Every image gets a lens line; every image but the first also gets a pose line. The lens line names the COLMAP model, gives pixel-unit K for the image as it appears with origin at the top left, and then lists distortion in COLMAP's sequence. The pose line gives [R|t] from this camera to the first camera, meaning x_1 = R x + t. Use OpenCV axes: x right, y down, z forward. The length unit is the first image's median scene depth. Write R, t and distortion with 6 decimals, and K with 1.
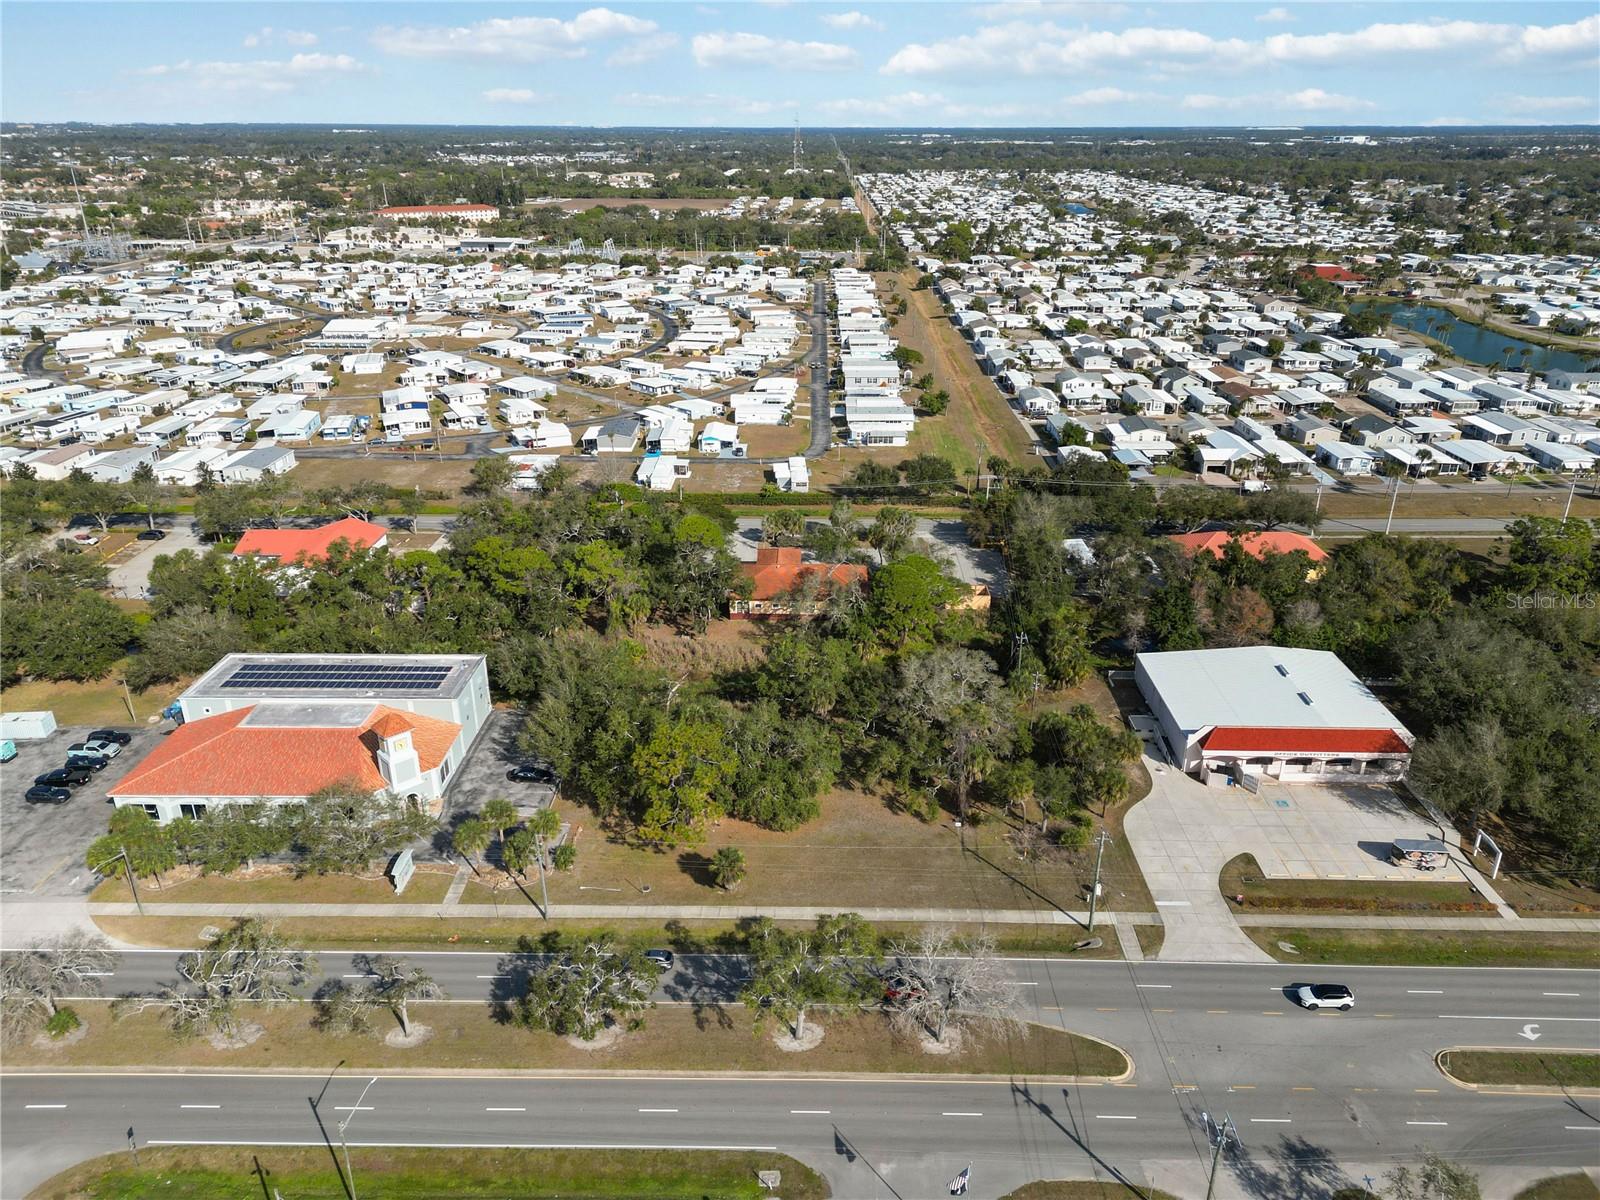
lens RADIAL K [[1107.4, 0, 809.9], [0, 1107.4, 595.2], [0, 0, 1]] dist [0.094873, -0.113179]
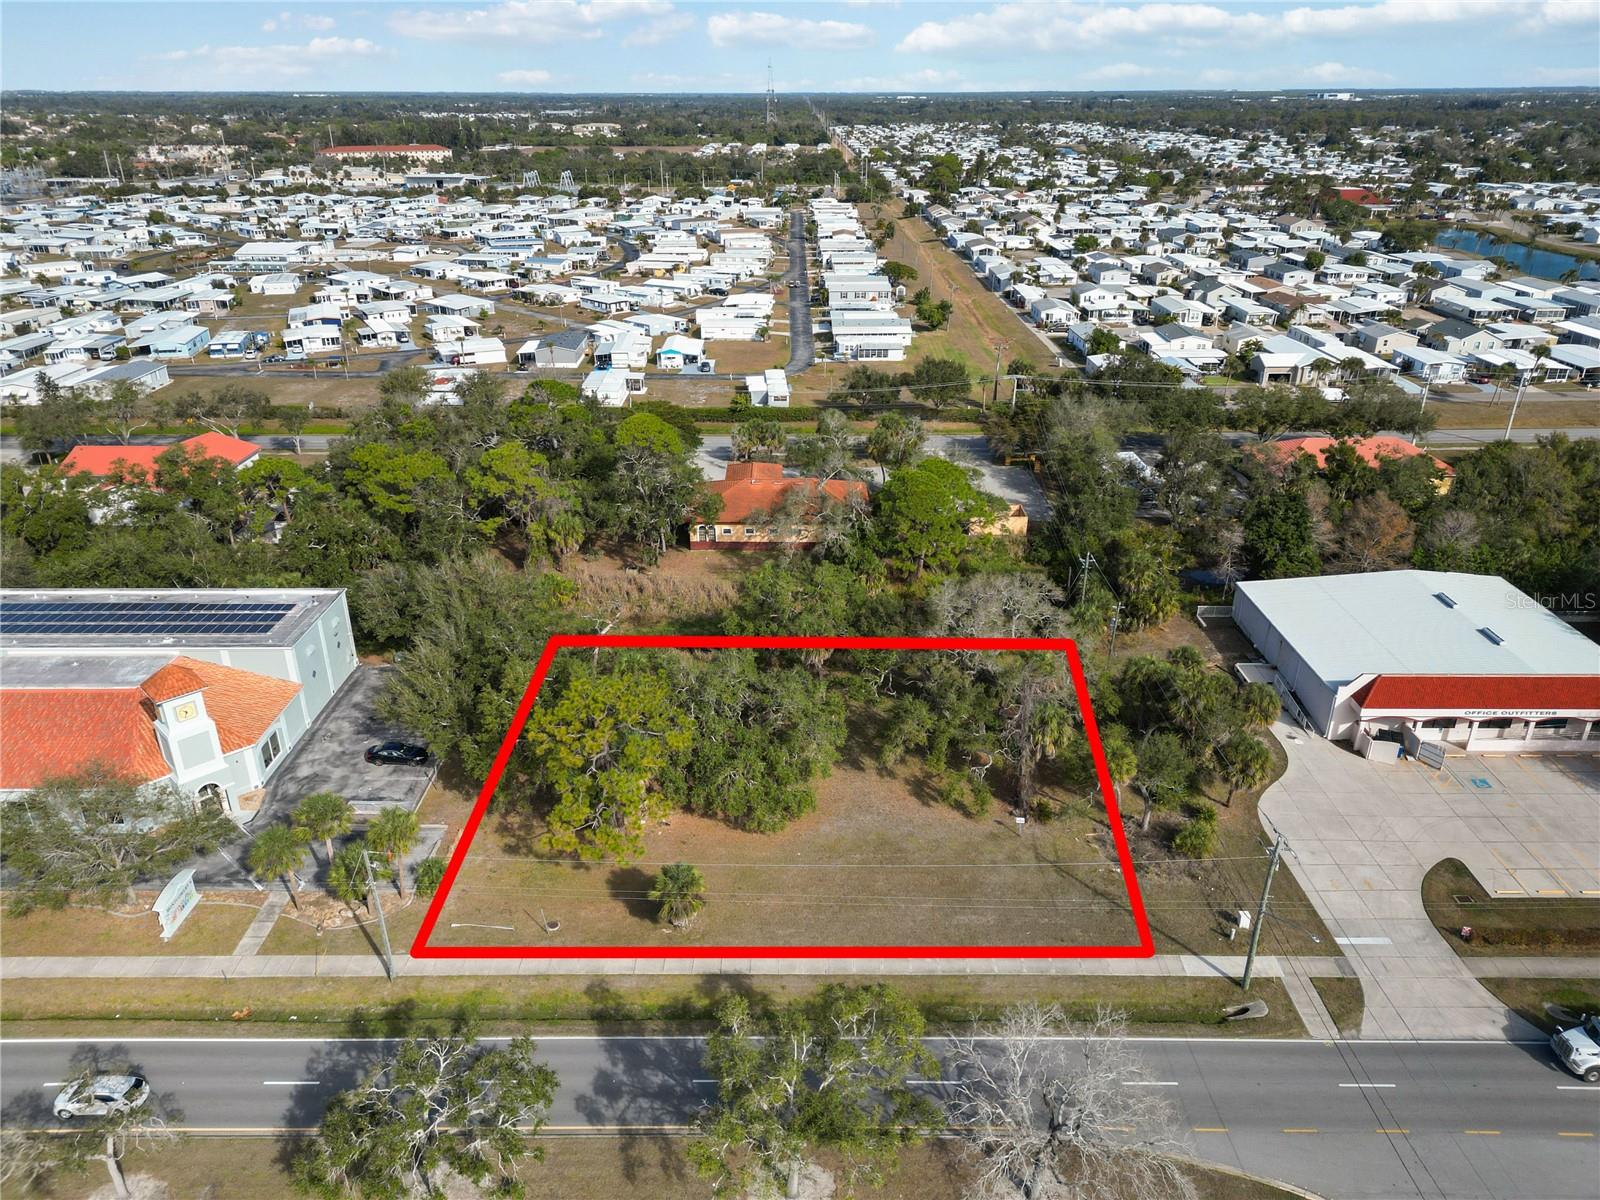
lens RADIAL K [[1111.3, 0, 797.3], [0, 1111.3, 601.8], [0, 0, 1]] dist [0.069863, -0.067161]
pose [[0.999917, -0.009329, 0.008901, -0.005291], [0.009066, 0.999535, 0.029109, 0.036177], [-0.009168, -0.029026, 0.999537, 0.227726]]
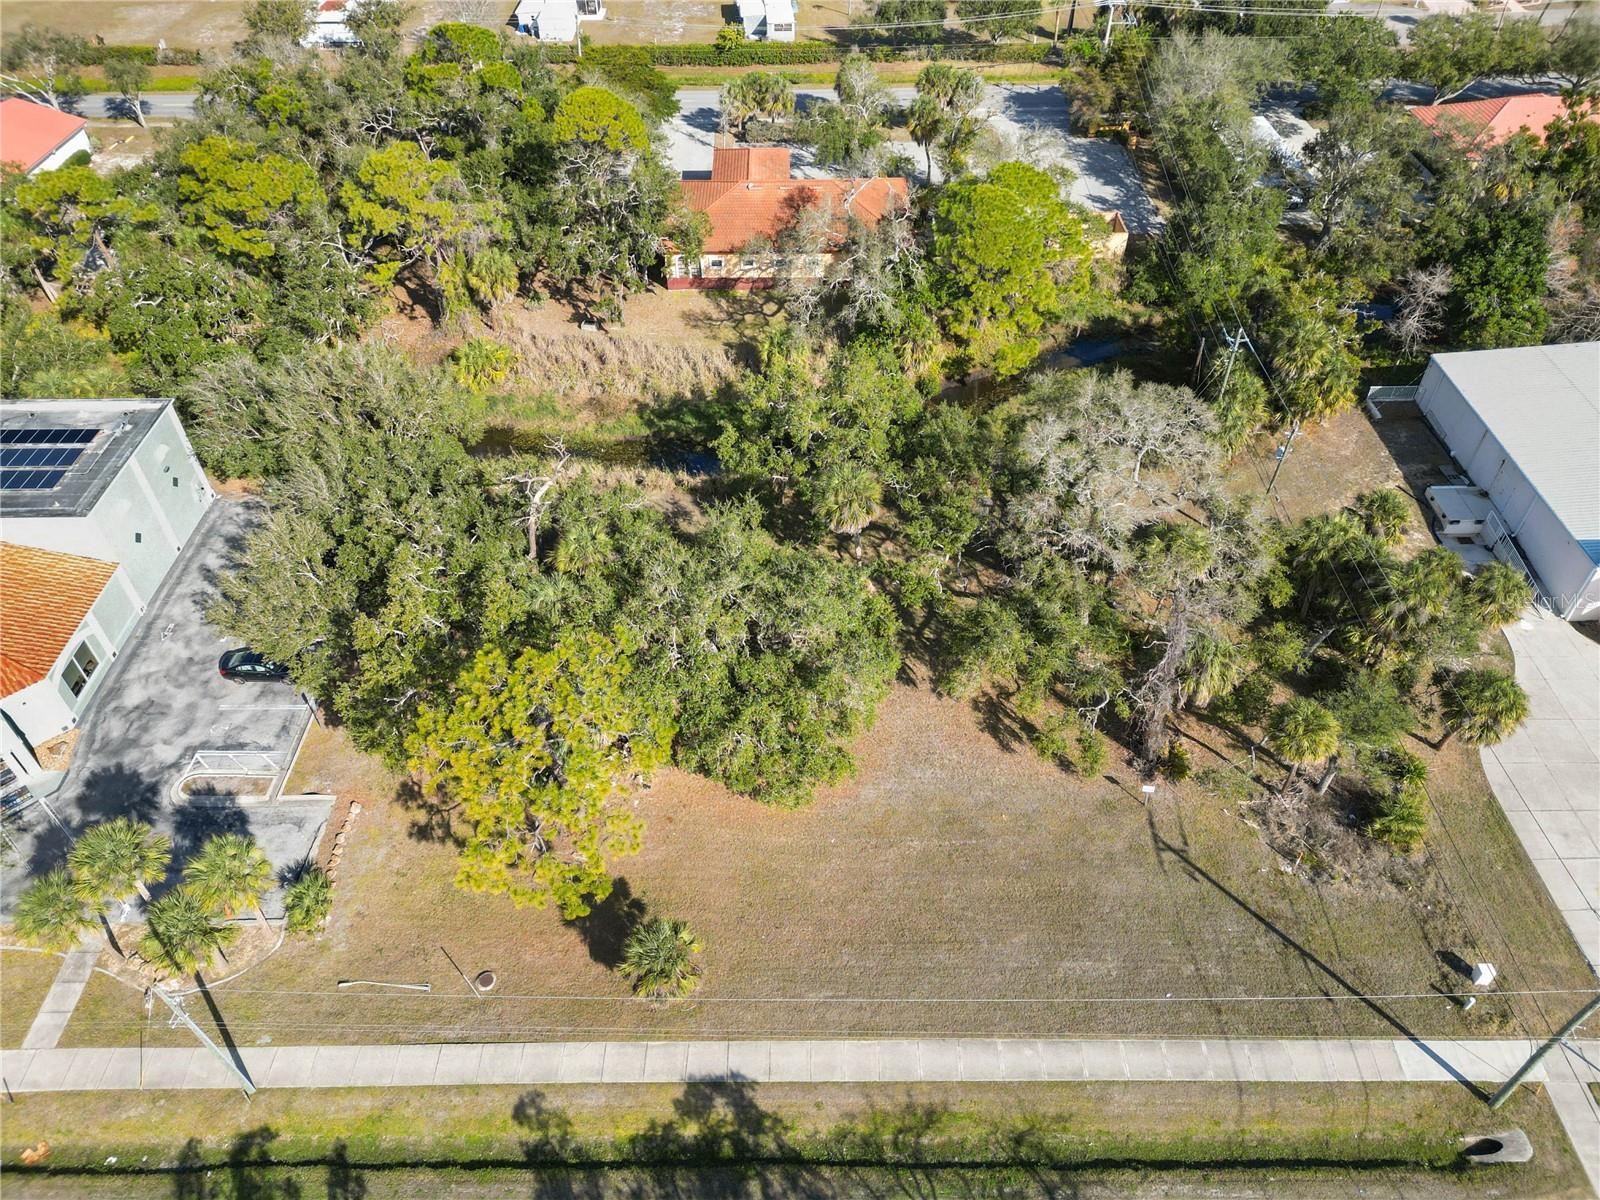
lens RADIAL K [[1127.1, 0, 794.2], [0, 1127.1, 594.8], [0, 0, 1]] dist [0.043958, -0.027803]
pose [[0.999792, -0.020250, 0.002475, -0.012263], [0.018169, 0.939007, 0.343417, -0.028412], [-0.009279, -0.343301, 0.939180, 0.402973]]
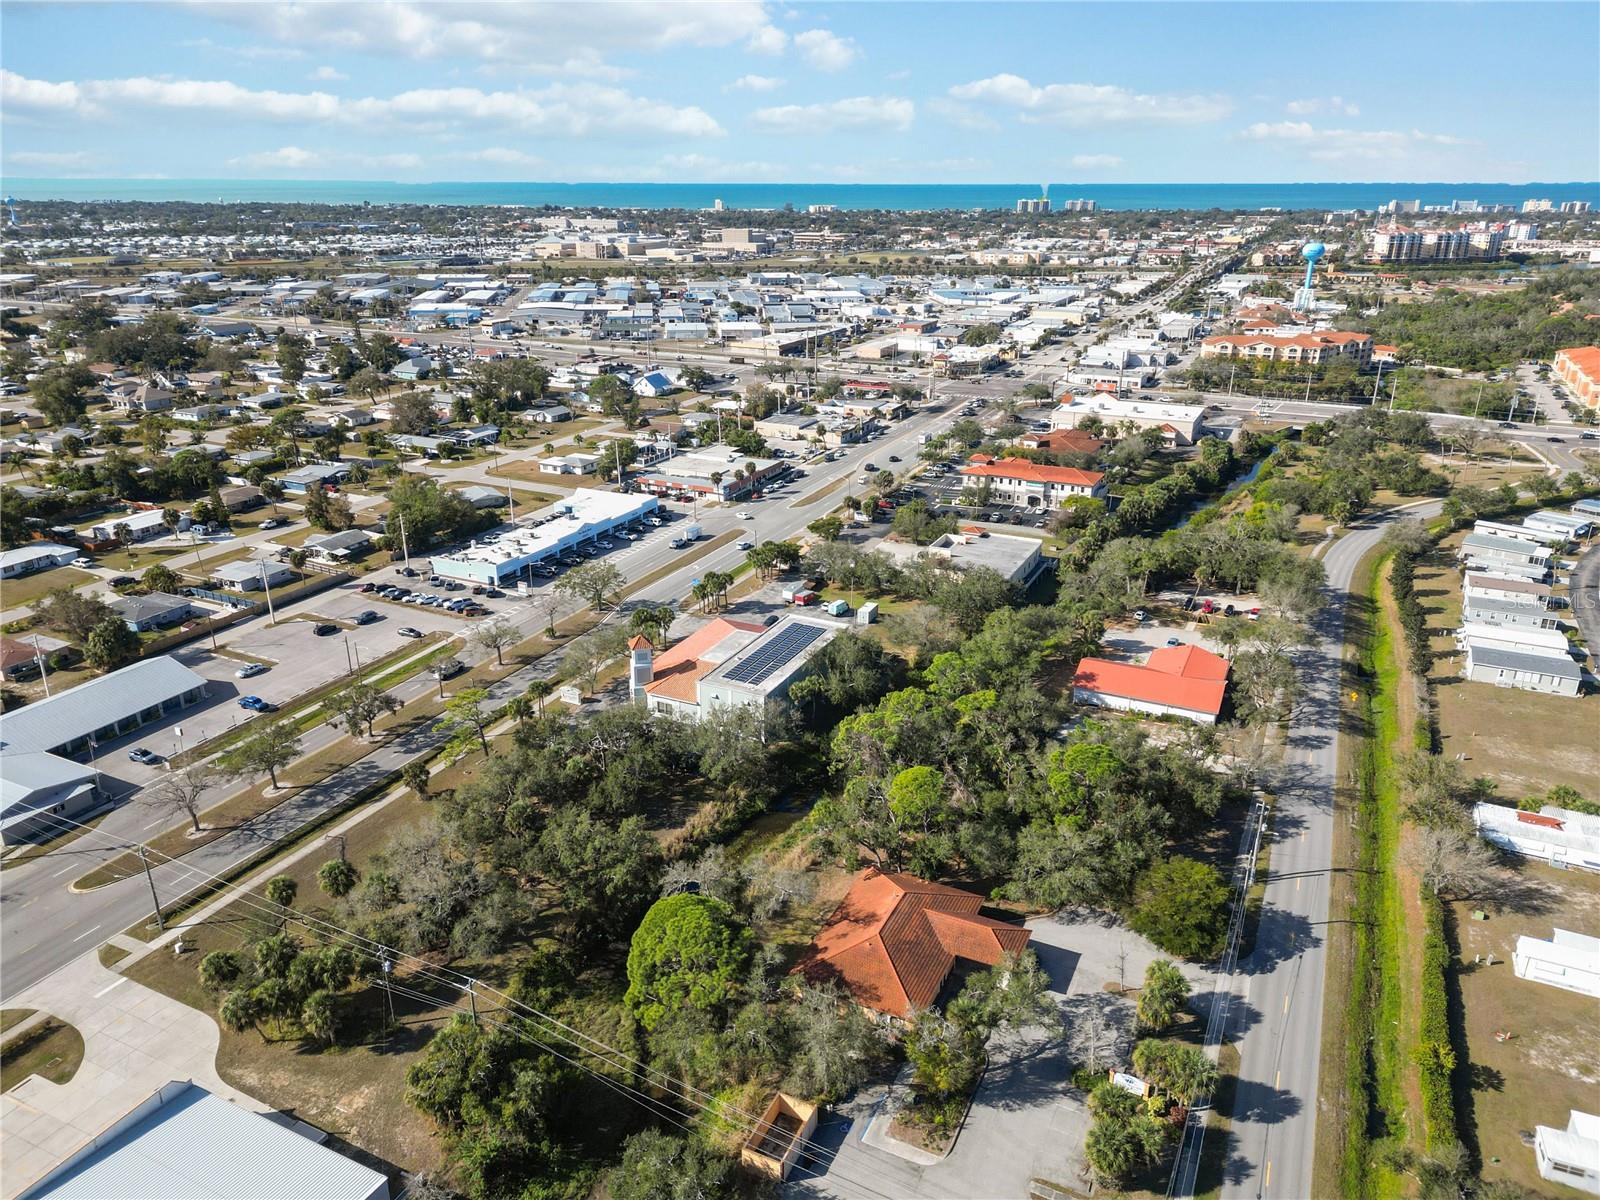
lens RADIAL K [[1111.3, 0, 797.3], [0, 1111.3, 601.8], [0, 0, 1]] dist [0.069863, -0.067161]
pose [[-0.425746, 0.316255, -0.847776, 0.539401], [-0.354791, 0.803557, 0.477932, -0.493414], [0.832384, 0.504261, -0.229907, 1.029793]]
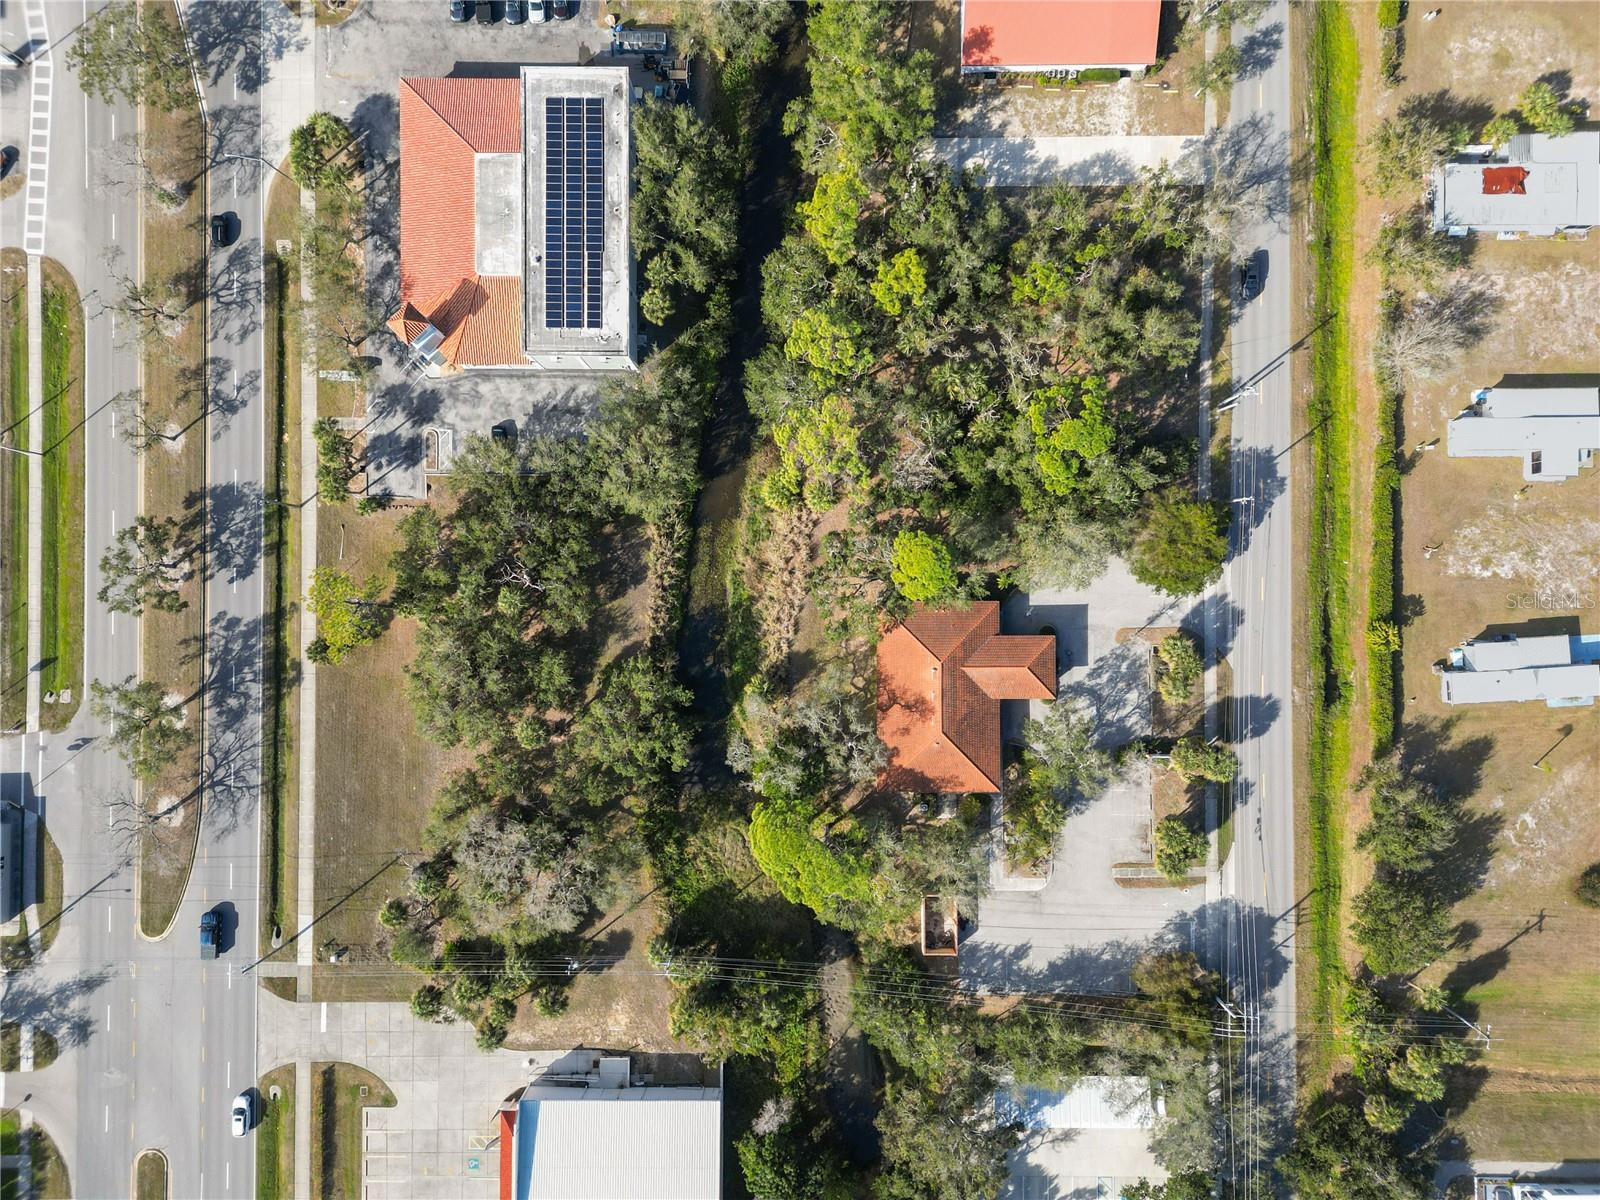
lens RADIAL K [[1111.3, 0, 797.3], [0, 1111.3, 601.8], [0, 0, 1]] dist [0.069863, -0.067161]
pose [[0.011654, 0.999885, -0.009746, -0.069453], [-0.381735, 0.013457, 0.924174, -0.674649], [0.924198, -0.007050, 0.381848, 0.646769]]
